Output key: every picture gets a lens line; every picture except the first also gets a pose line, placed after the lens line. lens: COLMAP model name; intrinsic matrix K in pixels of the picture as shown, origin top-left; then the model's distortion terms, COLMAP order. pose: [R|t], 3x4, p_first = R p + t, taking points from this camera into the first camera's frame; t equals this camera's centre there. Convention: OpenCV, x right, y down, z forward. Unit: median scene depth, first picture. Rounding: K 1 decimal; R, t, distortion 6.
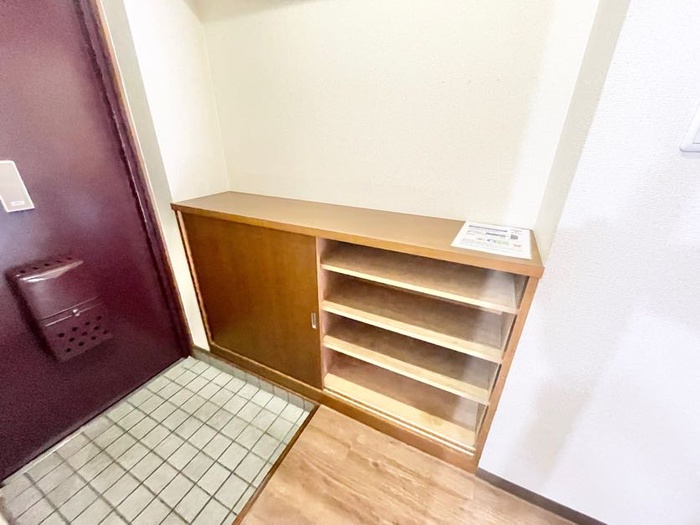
lens RADIAL K [[283.3, 0, 350.3], [0, 283.3, 262.9], [0, 0, 1]] dist [-0.001613, 0.000763]
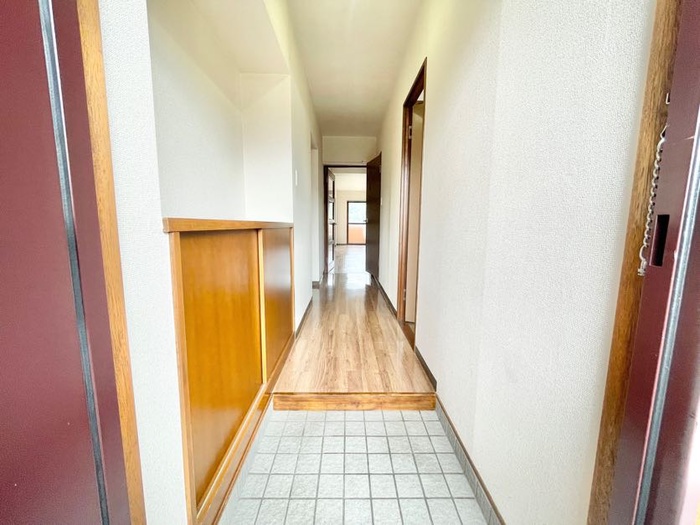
lens RADIAL K [[283.3, 0, 349.9], [0, 283.3, 260.6], [0, 0, 1]] dist [-0.001613, 0.000763]
pose [[-0.457753, -0.135265, 0.878730, -1.346994], [0.354988, 0.878351, 0.320129, -0.230719], [-0.815136, 0.458479, -0.354050, 1.080365]]
